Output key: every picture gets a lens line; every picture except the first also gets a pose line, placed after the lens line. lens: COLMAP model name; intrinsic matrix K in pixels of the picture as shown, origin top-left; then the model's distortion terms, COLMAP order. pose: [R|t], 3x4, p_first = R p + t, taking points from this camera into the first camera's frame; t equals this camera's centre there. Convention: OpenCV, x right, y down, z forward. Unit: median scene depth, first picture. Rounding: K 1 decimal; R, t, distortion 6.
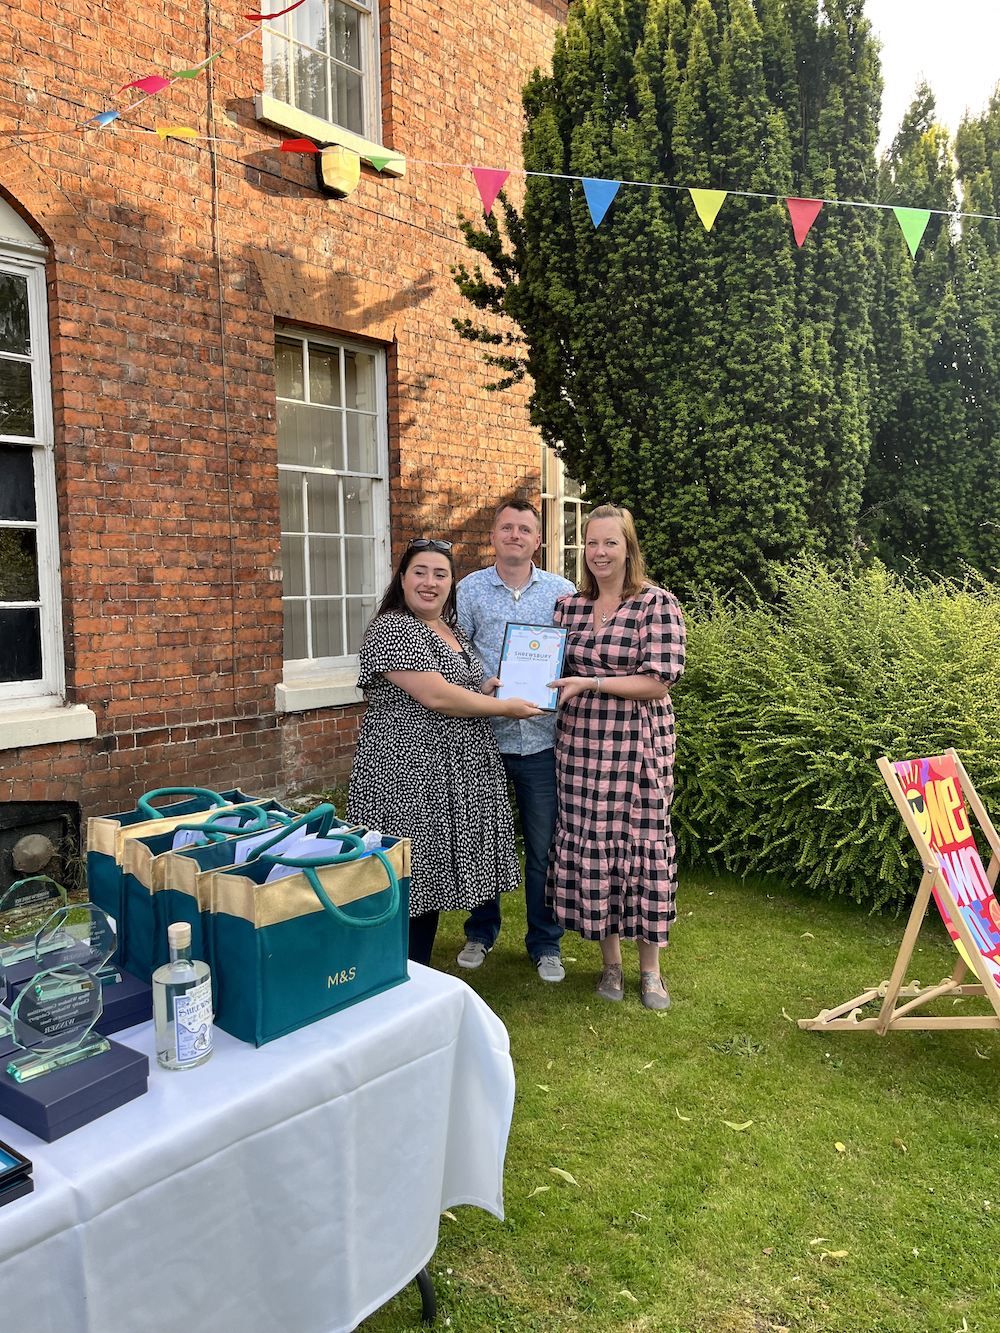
lens RADIAL K [[1029.5, 0, 492.0], [0, 1029.5, 675.4], [0, 0, 1]] dist [0.028542, -0.024756]
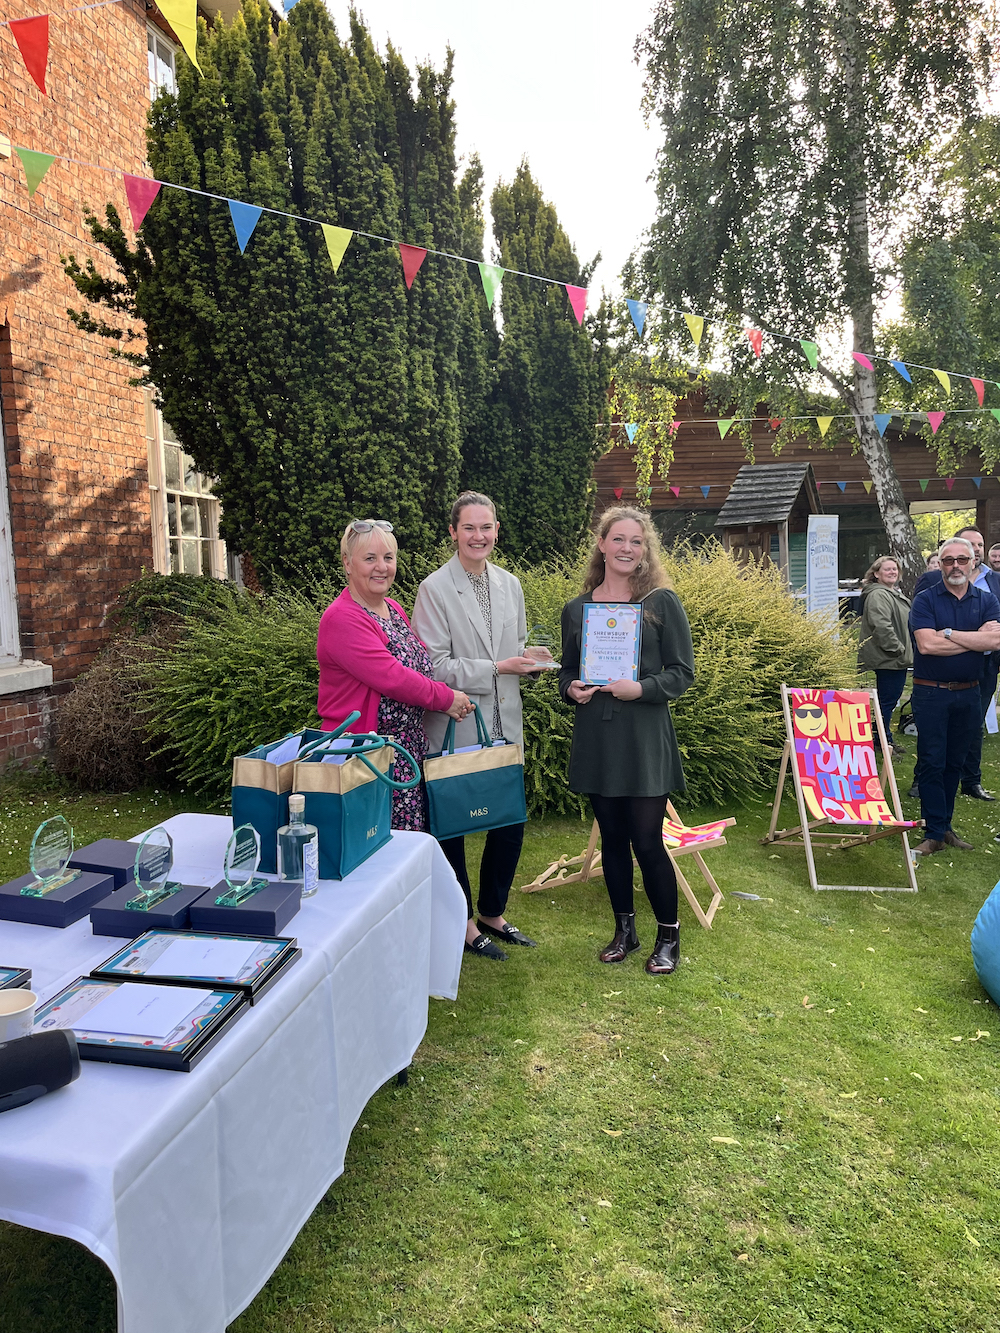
lens RADIAL K [[1026.7, 0, 481.3], [0, 1026.7, 682.4], [0, 0, 1]] dist [0.051977, -0.075662]
pose [[0.890752, -0.059853, 0.450532, -0.185523], [0.054916, 0.998202, 0.024036, 0.018502], [-0.451160, 0.003331, 0.892437, -0.093821]]
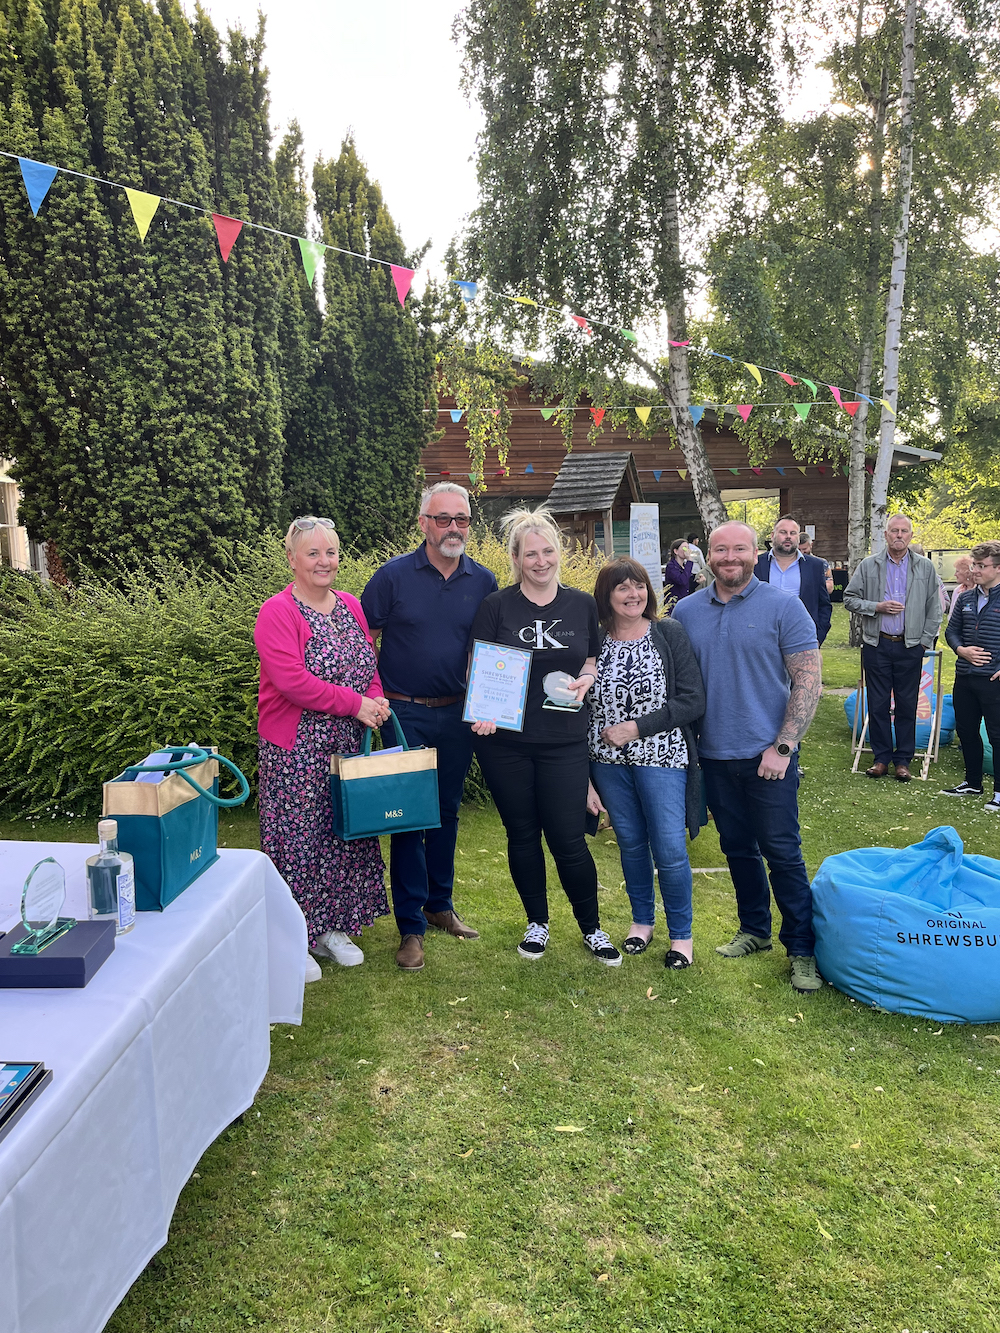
lens RADIAL K [[1028.7, 0, 483.9], [0, 1028.7, 672.8], [0, 0, 1]] dist [0.044159, -0.044823]
pose [[0.801965, -0.082083, 0.591705, -0.175797], [0.073031, 0.996557, 0.039263, 0.012959], [-0.592891, 0.011725, 0.805198, -0.072220]]
